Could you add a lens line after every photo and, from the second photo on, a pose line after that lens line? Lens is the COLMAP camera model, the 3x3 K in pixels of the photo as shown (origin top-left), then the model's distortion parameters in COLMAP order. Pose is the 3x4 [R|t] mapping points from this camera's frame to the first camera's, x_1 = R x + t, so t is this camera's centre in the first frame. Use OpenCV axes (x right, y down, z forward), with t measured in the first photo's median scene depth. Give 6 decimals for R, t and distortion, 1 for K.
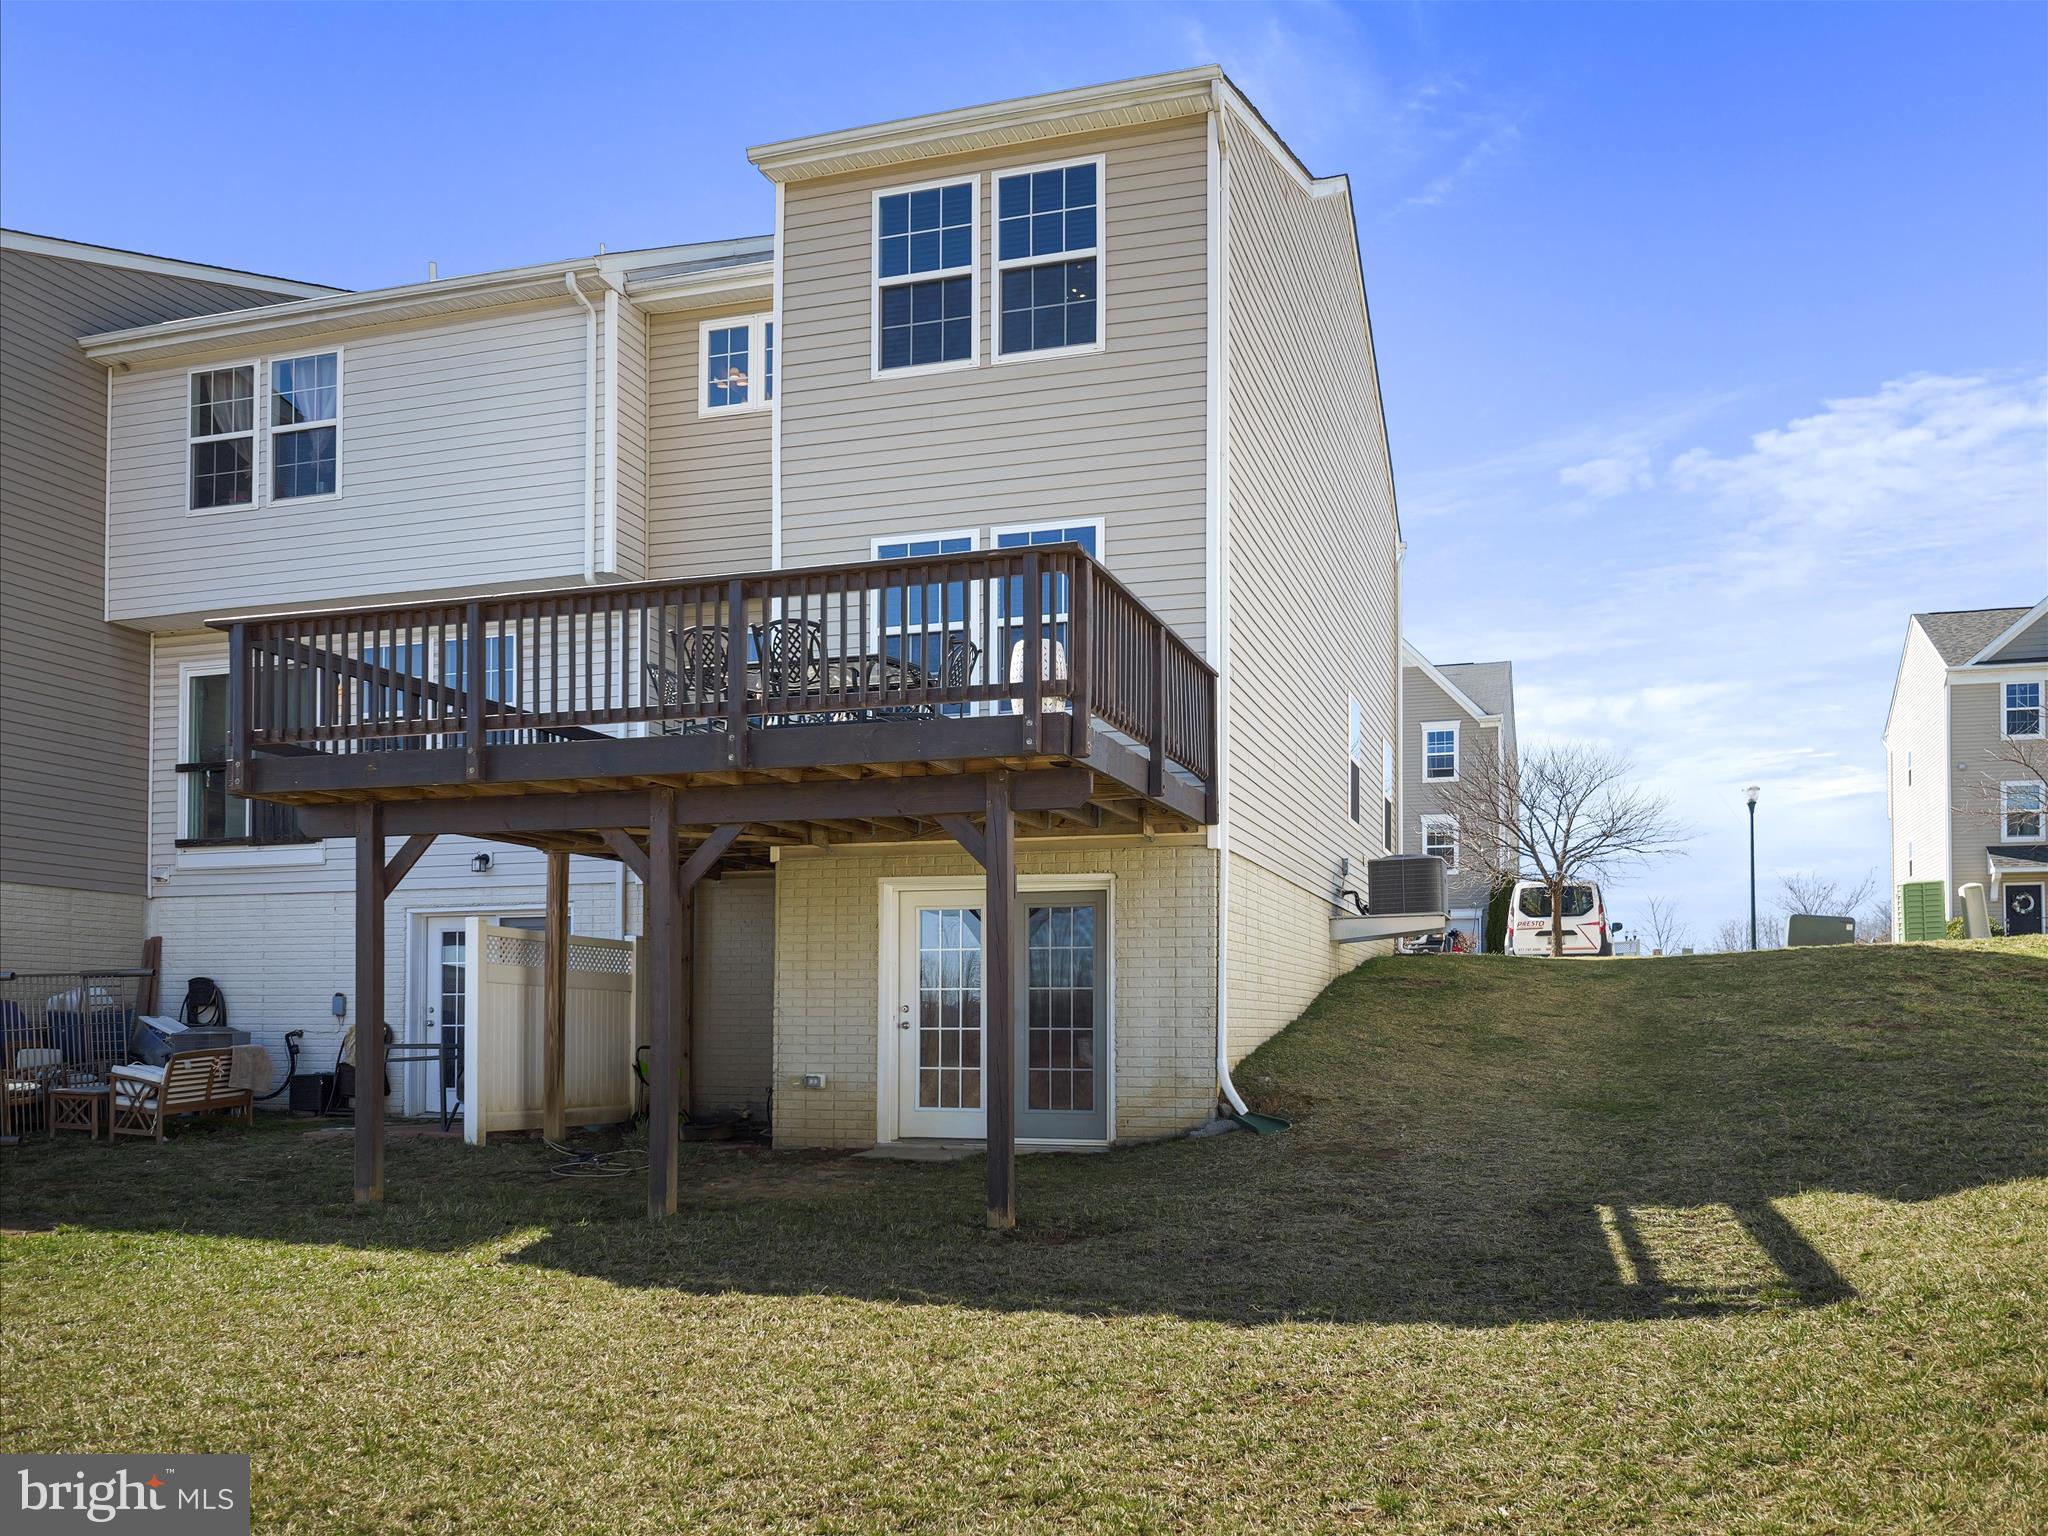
lens RADIAL K [[2762.6, 0, 1024.0], [0, 2762.6, 768.0], [0, 0, 1]] dist [0.006522, 0.006155]
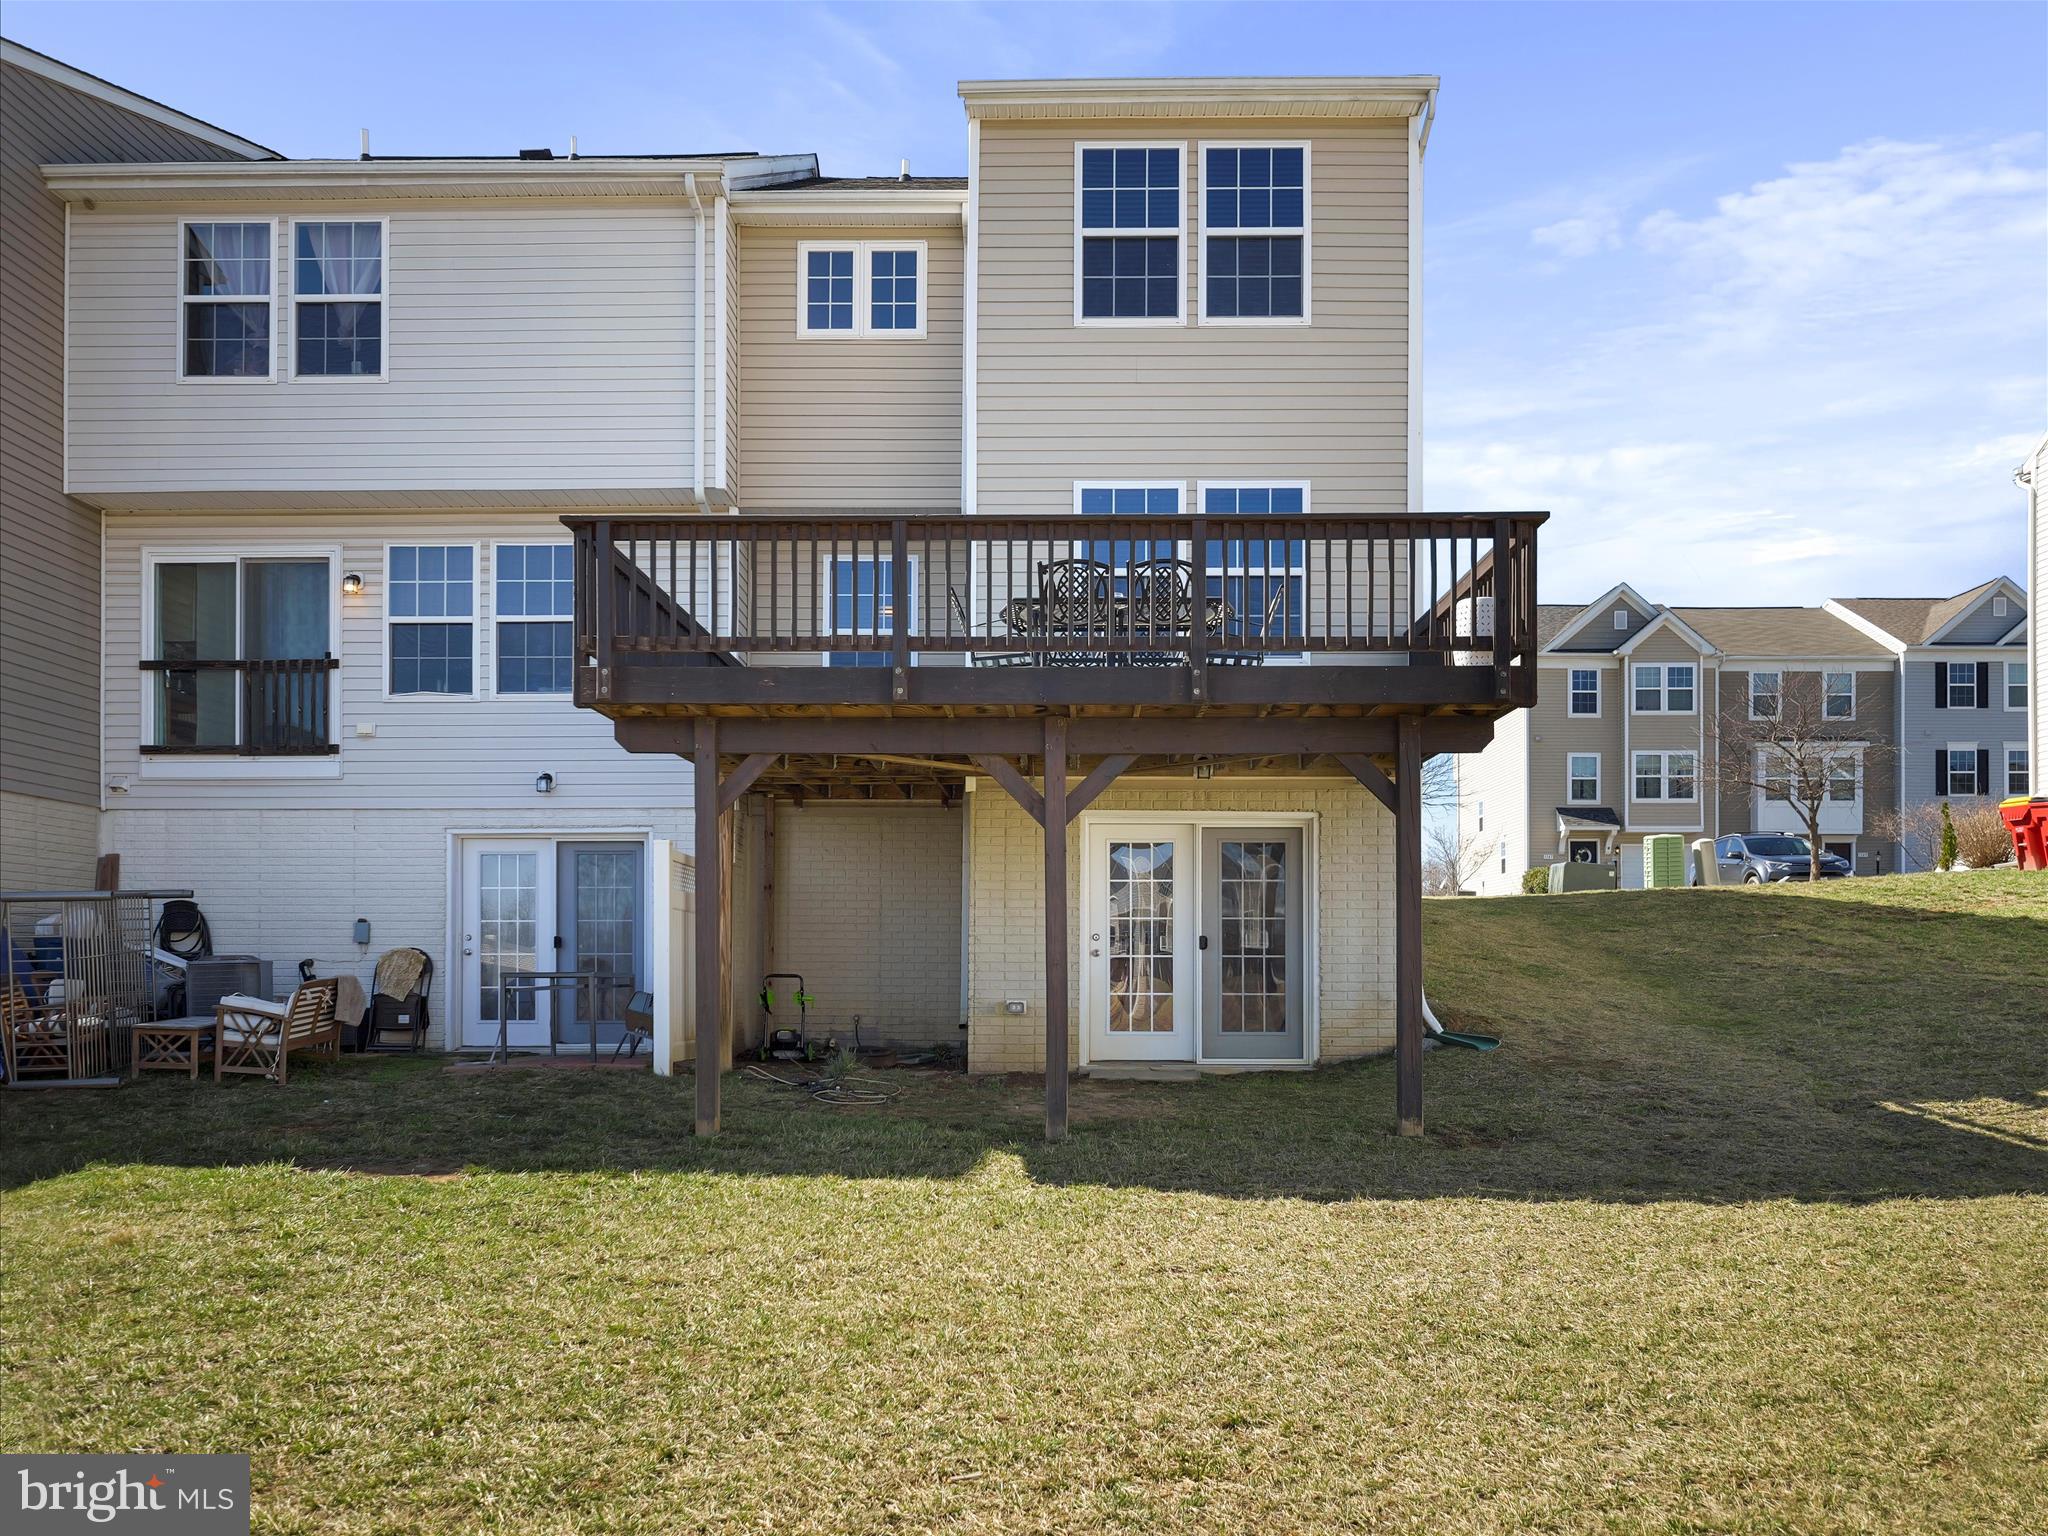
lens RADIAL K [[2762.6, 0, 1024.0], [0, 2762.6, 768.0], [0, 0, 1]] dist [0.006522, 0.006155]
pose [[0.884698, 0.033869, 0.464933, -0.537412], [-0.042448, 0.999067, 0.007992, 0.016115], [-0.464229, -0.026806, 0.885310, 0.093371]]
